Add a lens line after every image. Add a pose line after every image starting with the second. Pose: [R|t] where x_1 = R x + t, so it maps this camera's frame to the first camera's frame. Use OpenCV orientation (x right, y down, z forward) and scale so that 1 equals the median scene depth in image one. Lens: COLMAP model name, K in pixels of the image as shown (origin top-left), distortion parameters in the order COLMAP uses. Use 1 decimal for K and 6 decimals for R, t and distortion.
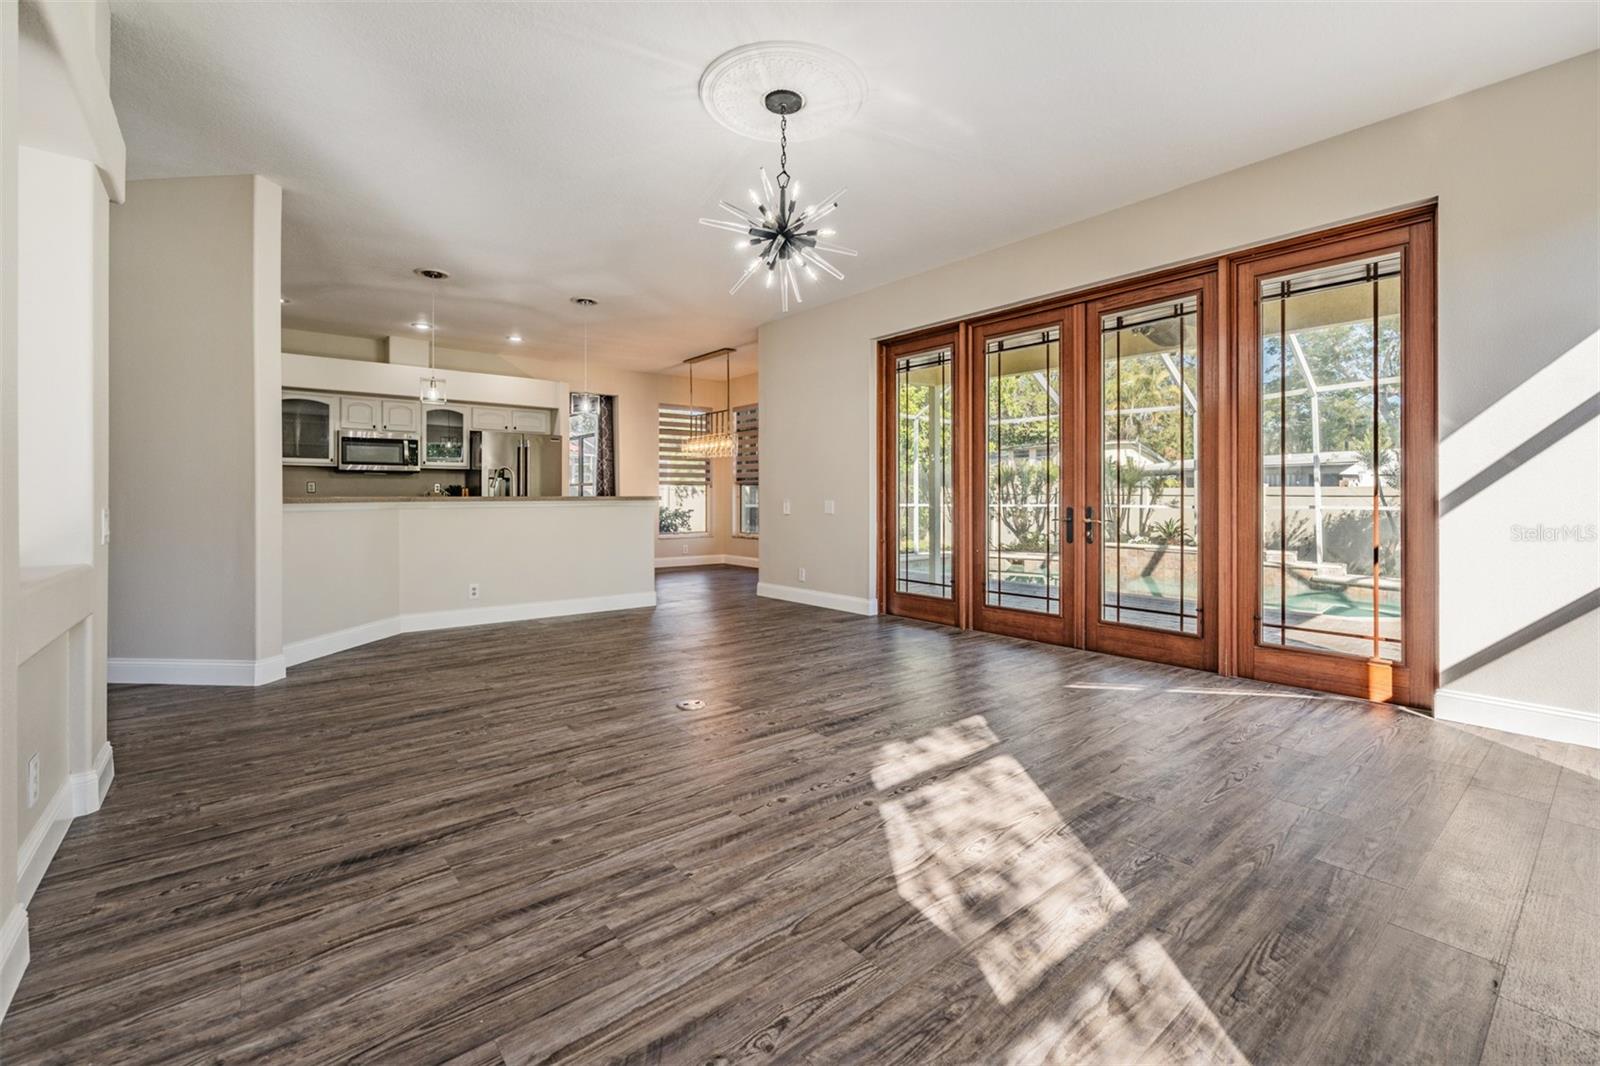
lens RADIAL K [[679.8, 0, 812.9], [0, 679.8, 498.4], [0, 0, 1]] dist [0.001799, -0.001143]
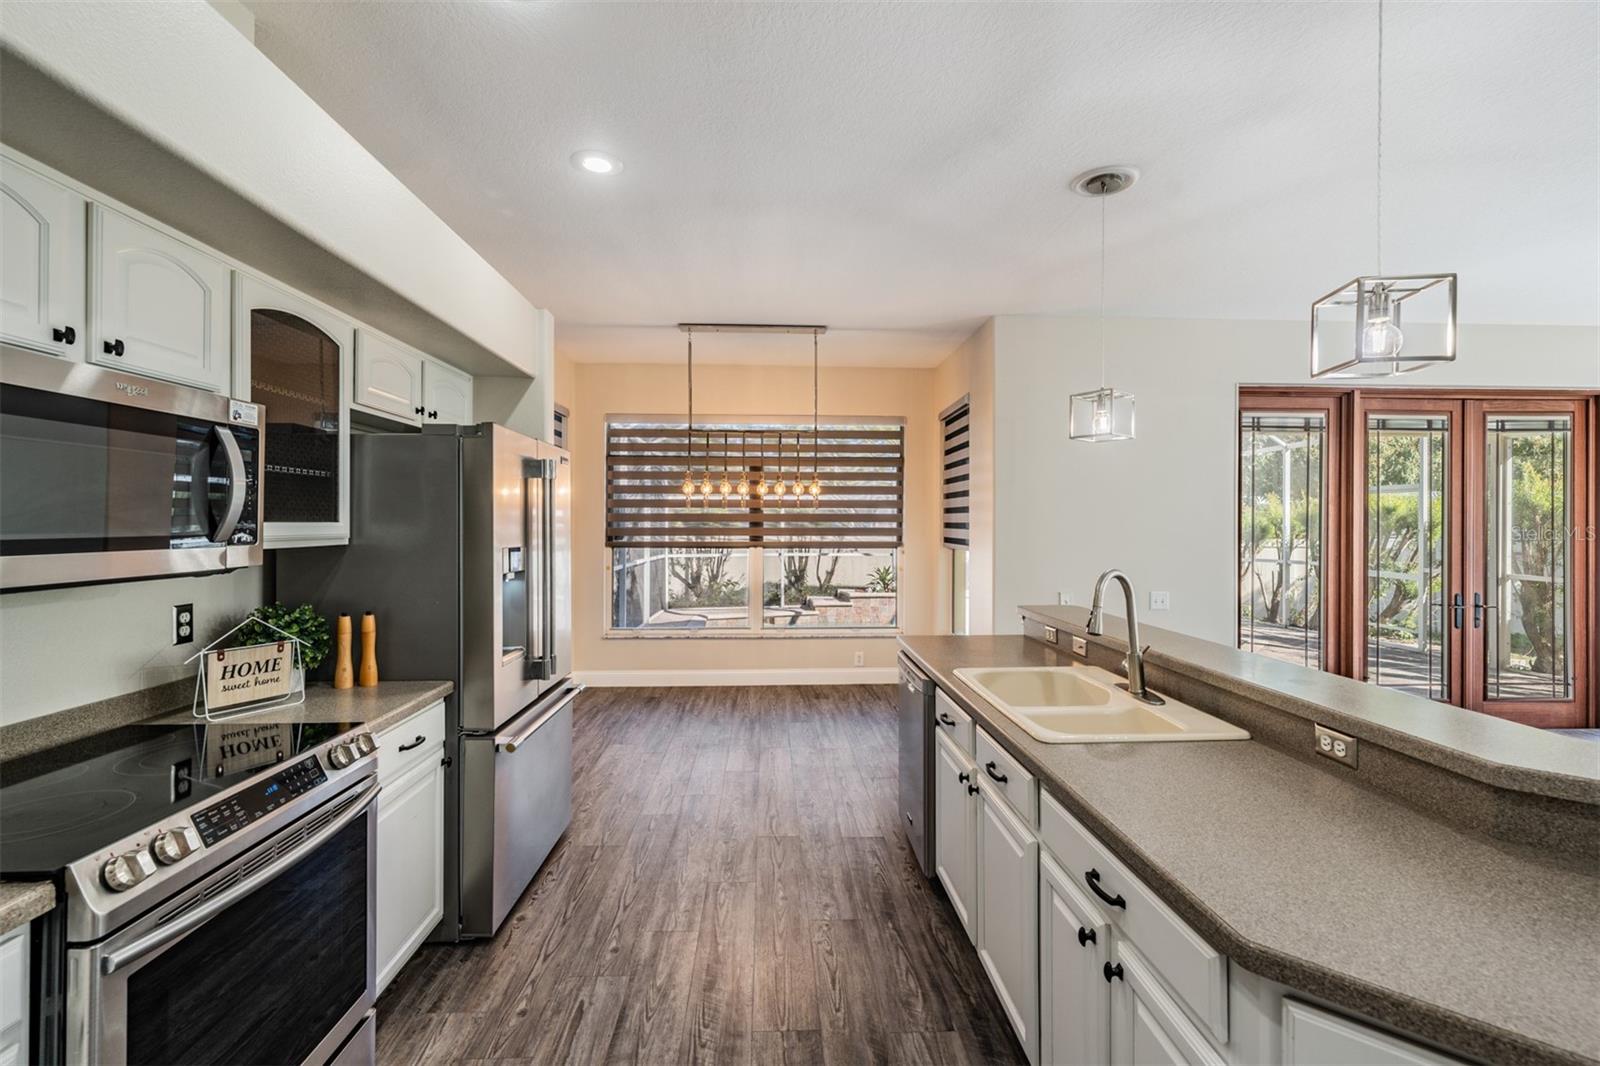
lens RADIAL K [[679.8, 0, 783.6], [0, 679.8, 521.5], [0, 0, 1]] dist [0.001799, -0.001143]
pose [[0.611902, 0.005212, 0.790916, -1.849766], [-0.002837, 0.999986, -0.004394, -0.154172], [-0.790928, 0.000445, 0.611909, 2.046218]]
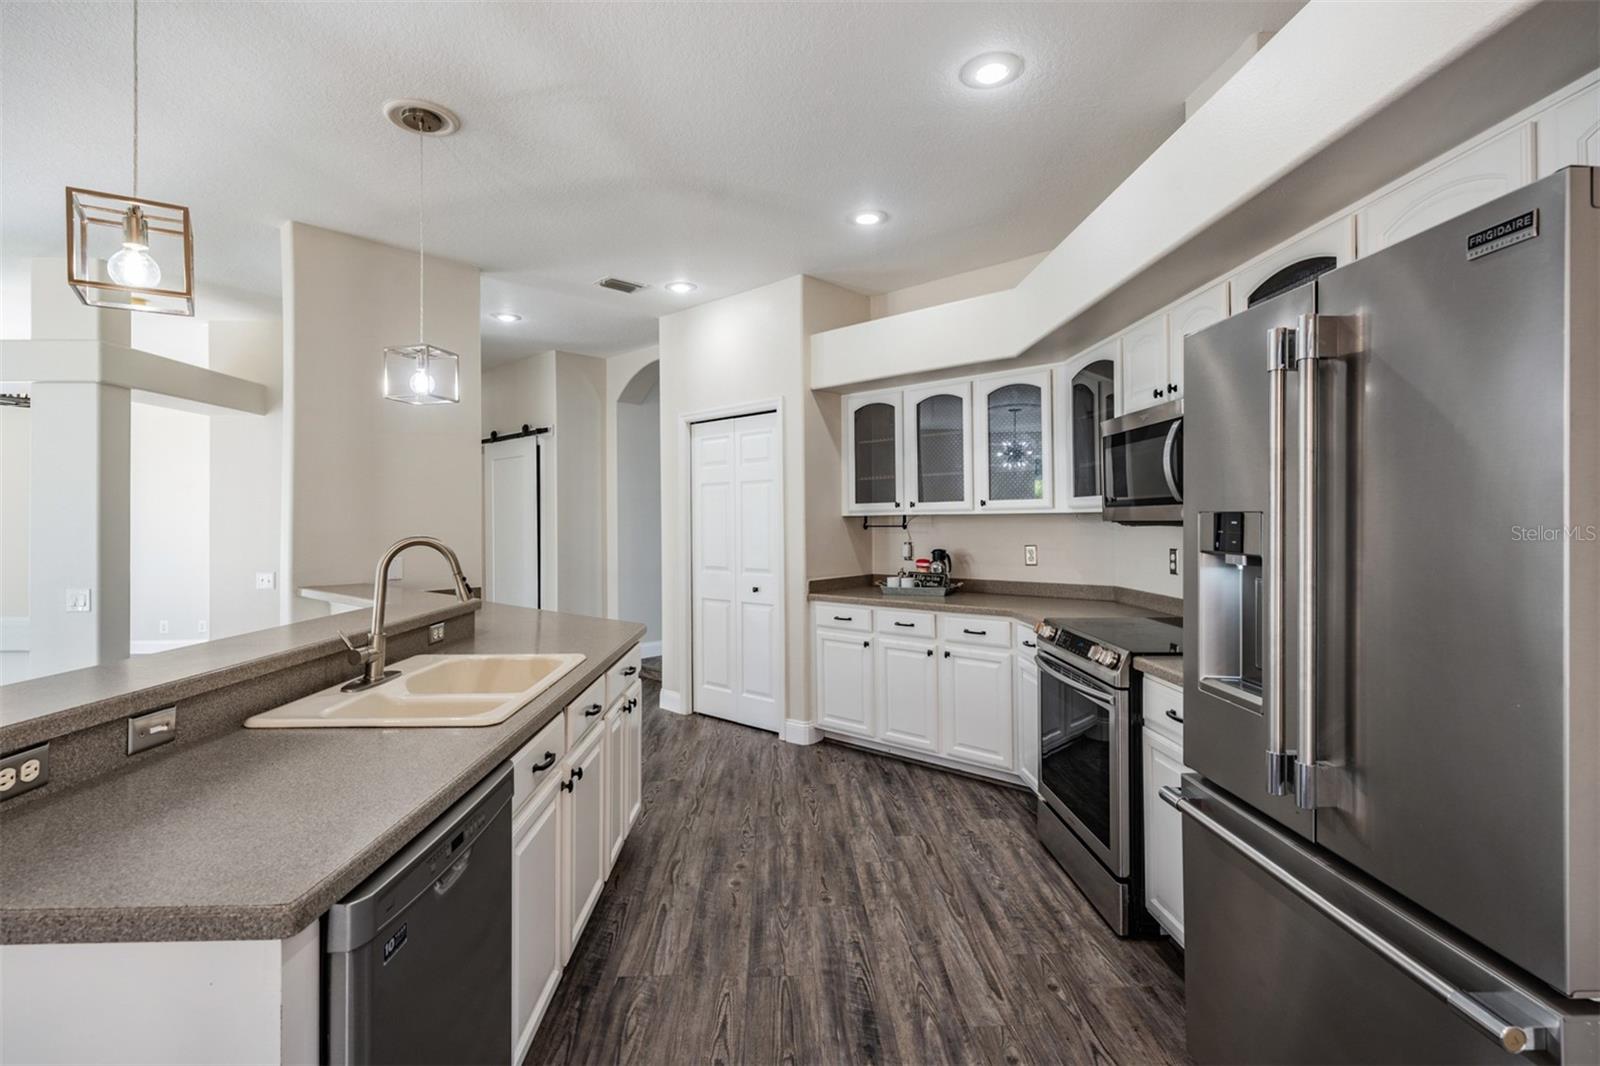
lens RADIAL K [[753.8, 0, 803.2], [0, 753.8, 516.6], [0, 0, 1]] dist [0.001634, -0.002079]
pose [[-0.606661, 0.000360, -0.794961, -0.637549], [0.005609, 0.999977, -0.003828, -0.117384], [0.794941, -0.006781, -0.606649, 3.004974]]
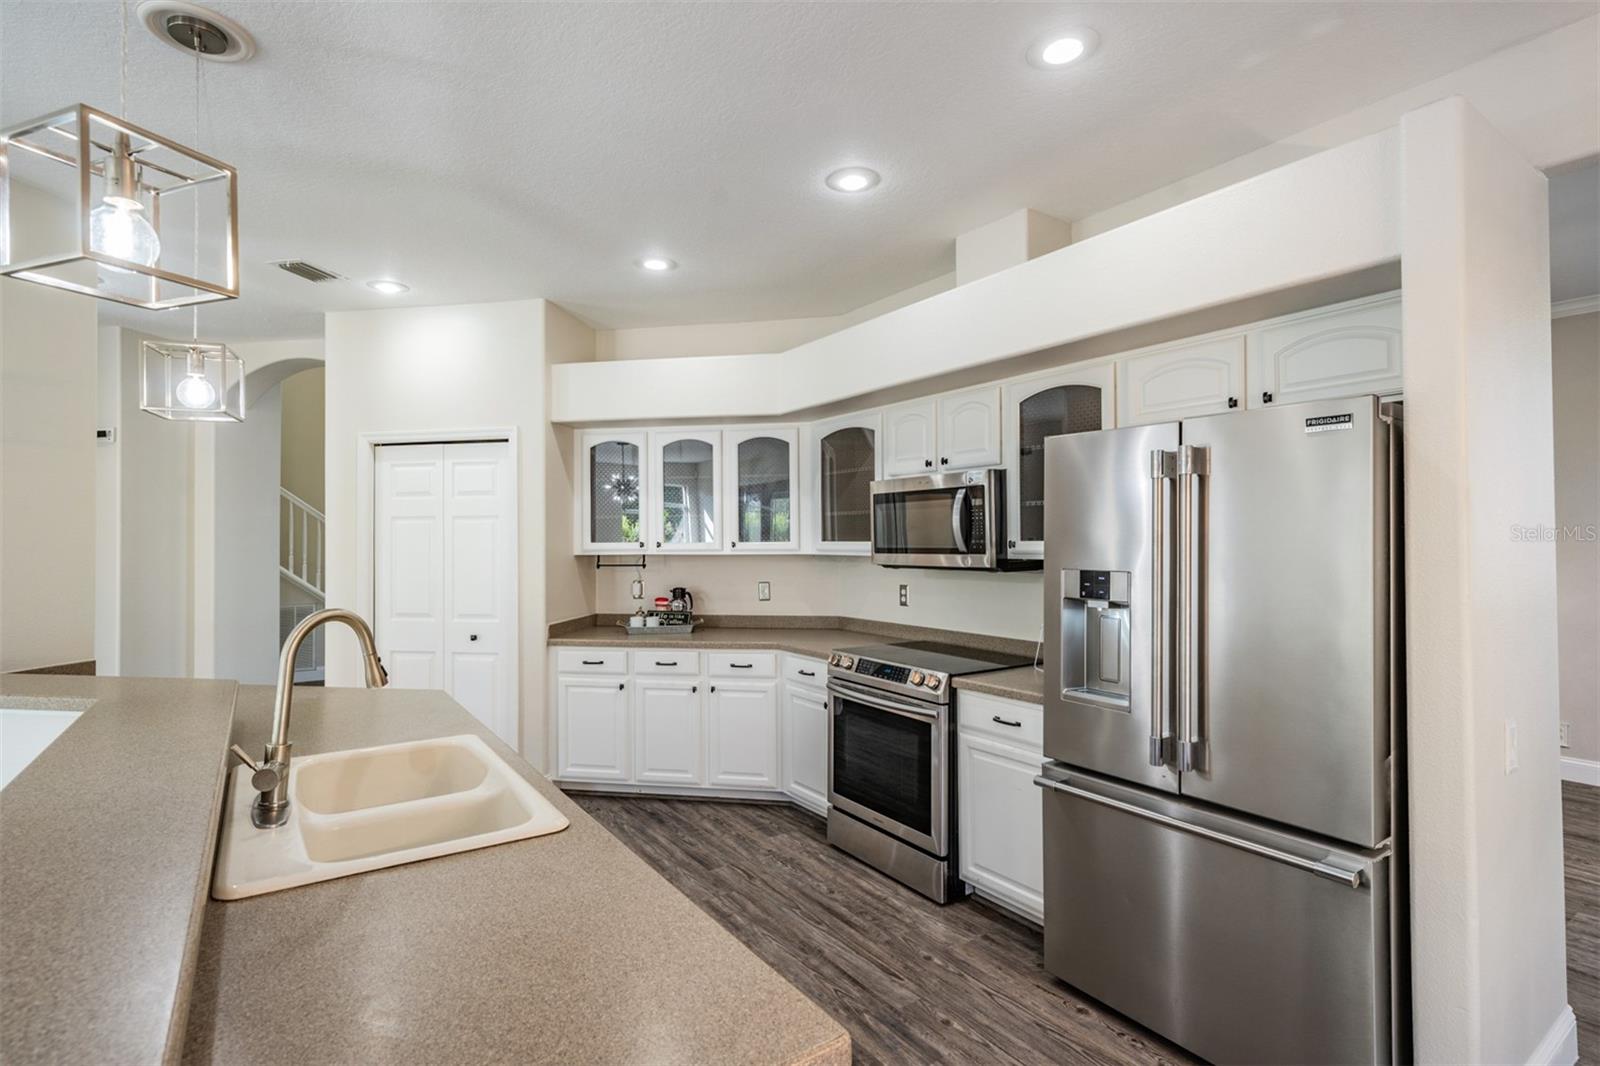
lens RADIAL K [[753.8, 0, 791.9], [0, 753.8, 533.6], [0, 0, 1]] dist [0.001634, -0.002079]
pose [[-0.086245, -0.009235, -0.996231, -0.448344], [0.002447, 0.999952, -0.009481, -0.156137], [0.996271, -0.003256, -0.086218, 2.638239]]
